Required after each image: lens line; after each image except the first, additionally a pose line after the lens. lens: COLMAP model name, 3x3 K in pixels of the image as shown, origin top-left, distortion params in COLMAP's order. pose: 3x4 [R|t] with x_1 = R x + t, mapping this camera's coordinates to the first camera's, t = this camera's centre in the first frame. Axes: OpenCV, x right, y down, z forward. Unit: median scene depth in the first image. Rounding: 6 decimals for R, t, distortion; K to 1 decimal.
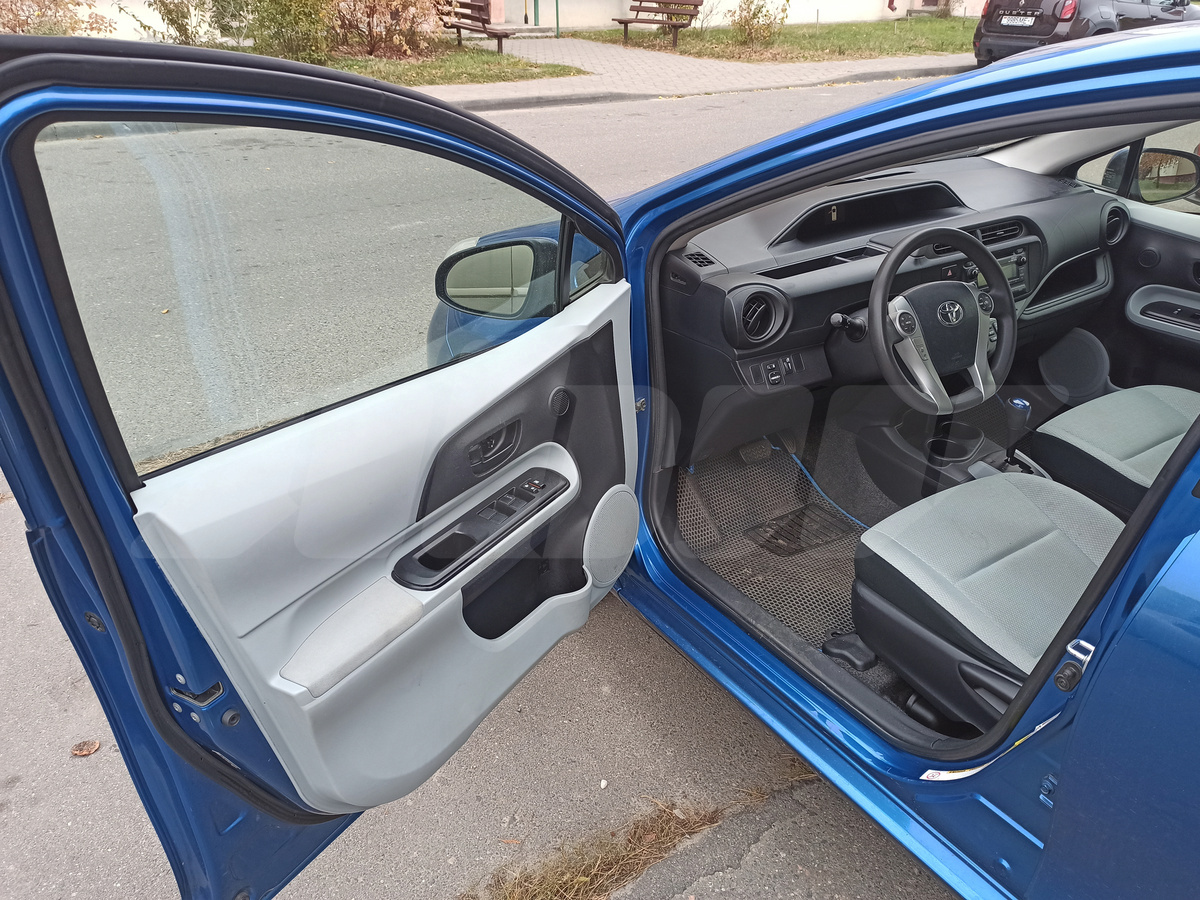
lens RADIAL K [[888.3, 0, 608.0], [0, 888.3, 445.6], [0, 0, 1]] dist [0.035885, -0.010138]
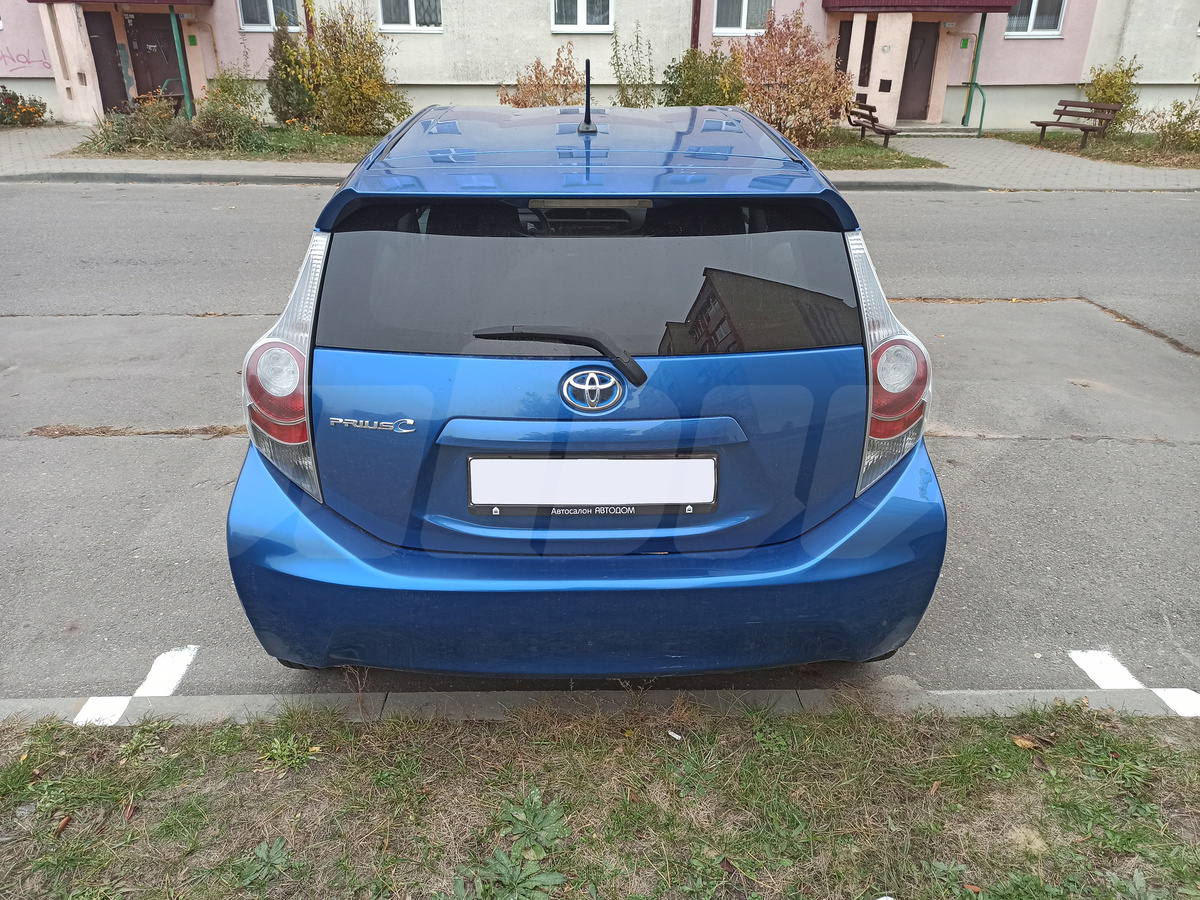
lens RADIAL K [[888.3, 0, 608.0], [0, 888.3, 445.6], [0, 0, 1]] dist [0.035885, -0.010138]
pose [[0.844337, 0.208321, -0.493656, 0.221191], [-0.254460, 0.966699, -0.027278, 0.046434], [0.471534, 0.148647, 0.869229, -0.094260]]
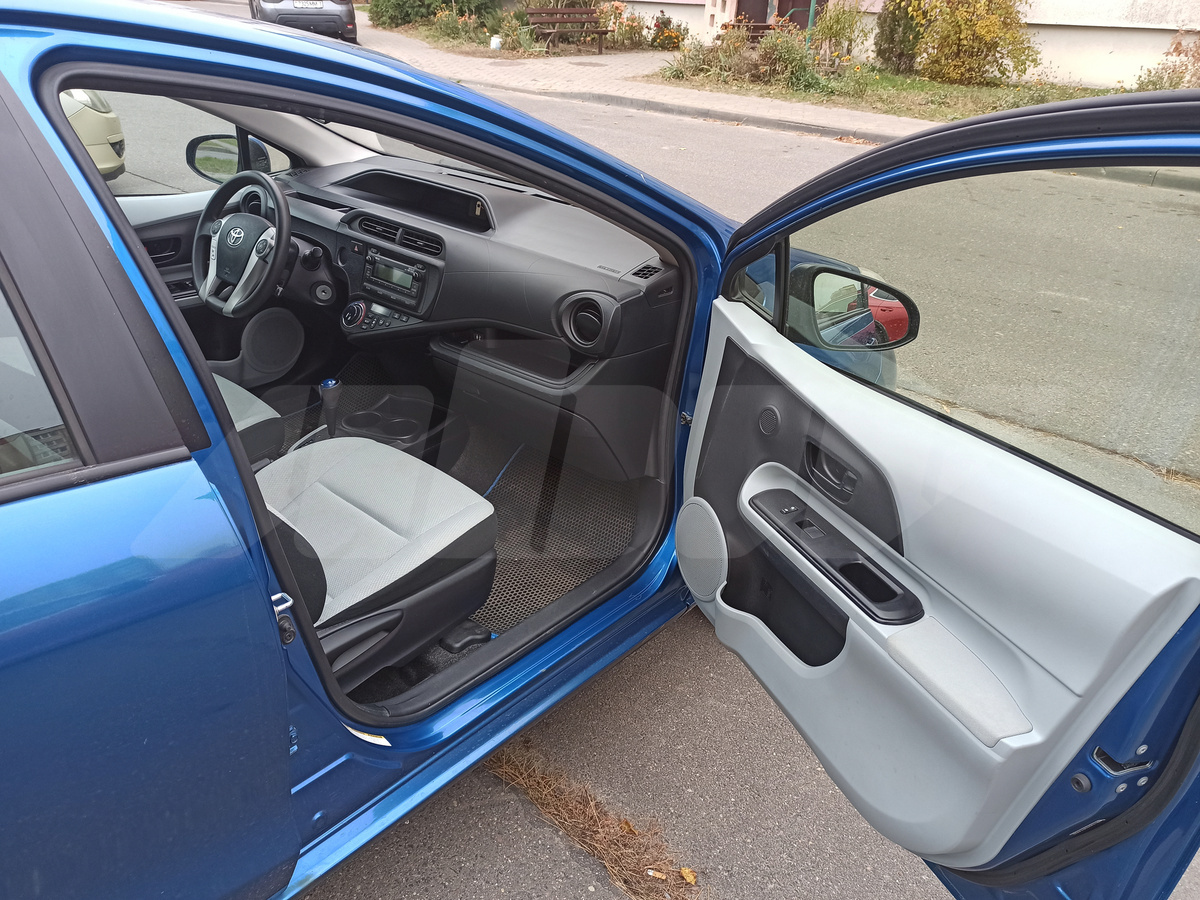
lens RADIAL K [[888.3, 0, 608.0], [0, 888.3, 445.6], [0, 0, 1]] dist [0.035885, -0.010138]
pose [[0.253053, 0.447653, -0.857654, 0.206754], [-0.495000, 0.821591, 0.282779, -0.062437], [0.831228, 0.352981, 0.429494, 0.117609]]
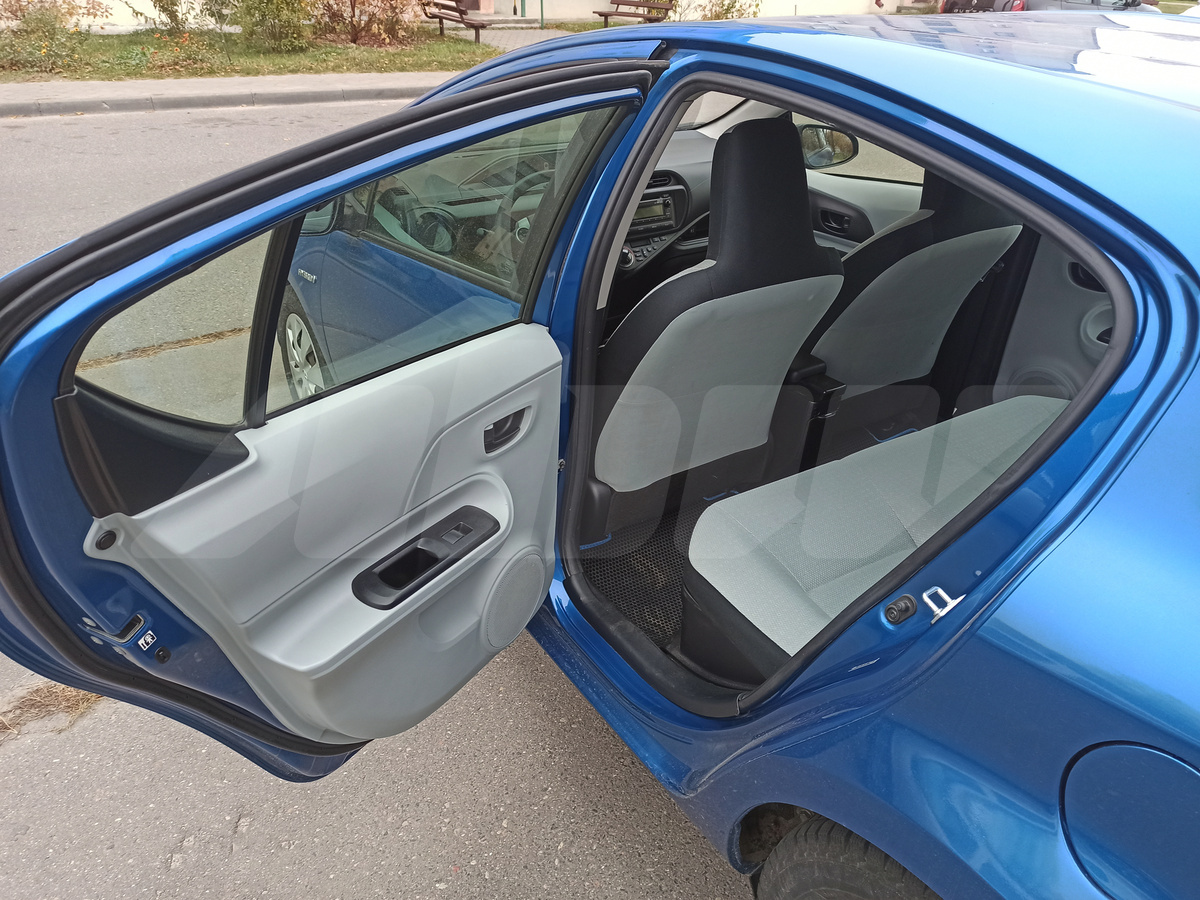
lens RADIAL K [[888.3, 0, 608.0], [0, 888.3, 445.6], [0, 0, 1]] dist [0.035885, -0.010138]
pose [[0.999685, 0.020740, -0.014154, 0.057170], [-0.020629, 0.999756, 0.007932, 0.021739], [0.014315, -0.007637, 0.999868, -0.050415]]
